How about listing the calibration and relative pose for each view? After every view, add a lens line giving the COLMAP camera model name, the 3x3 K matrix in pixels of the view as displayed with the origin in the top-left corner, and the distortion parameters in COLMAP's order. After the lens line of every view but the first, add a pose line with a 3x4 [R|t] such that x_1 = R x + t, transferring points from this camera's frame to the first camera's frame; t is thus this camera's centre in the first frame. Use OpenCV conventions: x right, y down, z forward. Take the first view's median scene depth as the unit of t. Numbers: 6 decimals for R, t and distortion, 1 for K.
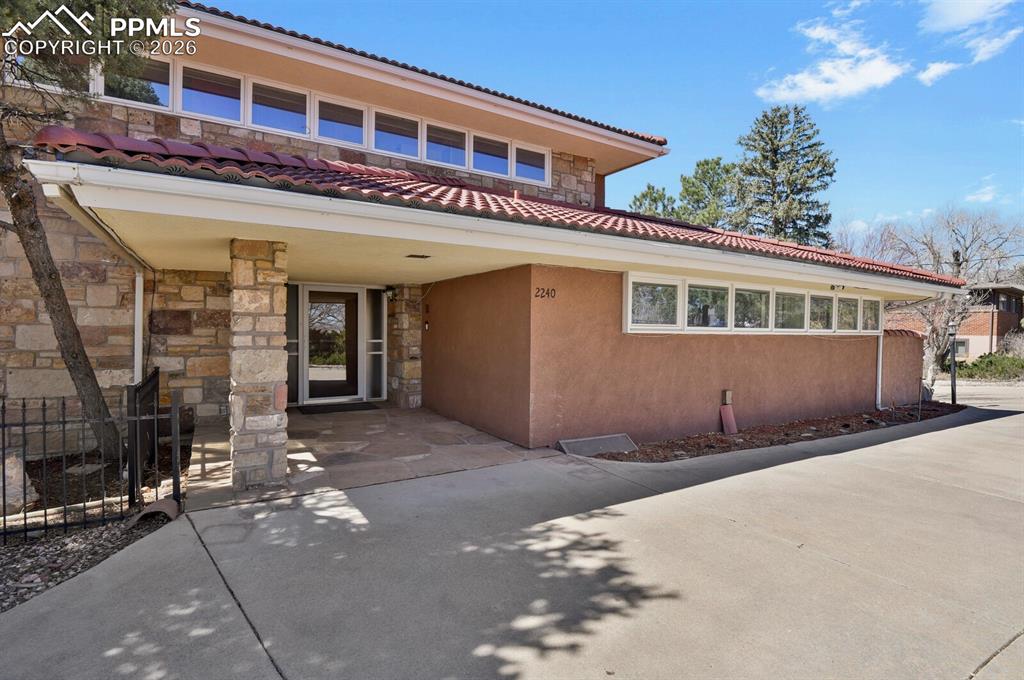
lens RADIAL K [[537.4, 0, 512.0], [0, 537.4, 340.0], [0, 0, 1]] dist [-0.001531, -0.000250]
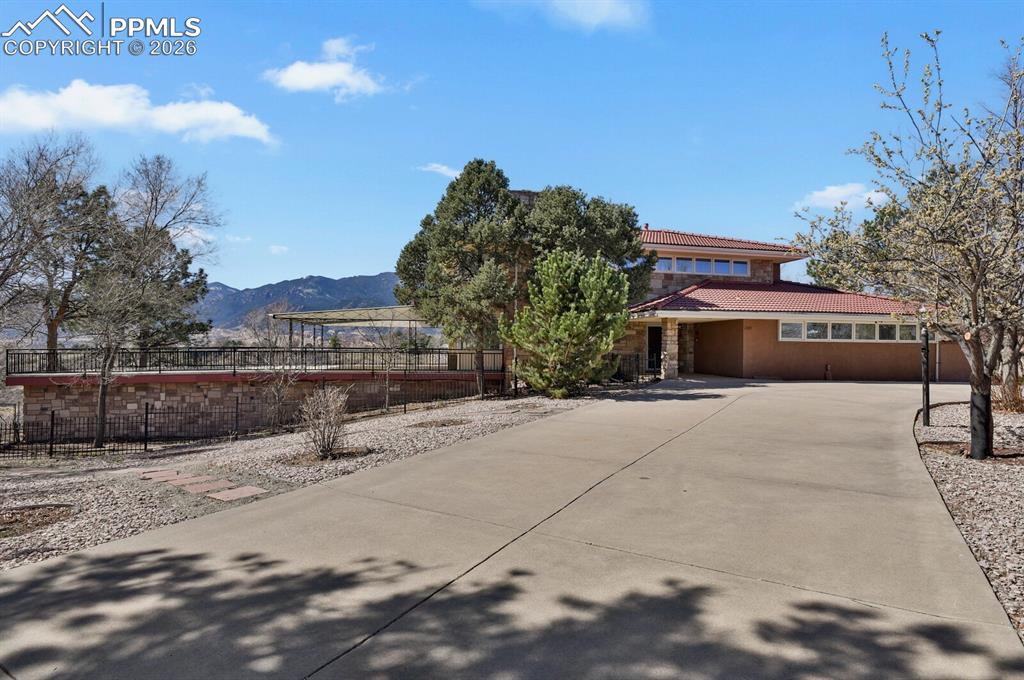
lens RADIAL K [[537.4, 0, 512.0], [0, 537.4, 340.0], [0, 0, 1]] dist [-0.001531, -0.000250]
pose [[0.938617, -0.009896, -0.344819, -0.101187], [-0.002399, 0.999377, -0.035211, 0.064258], [0.344953, 0.033876, 0.938008, -1.623140]]
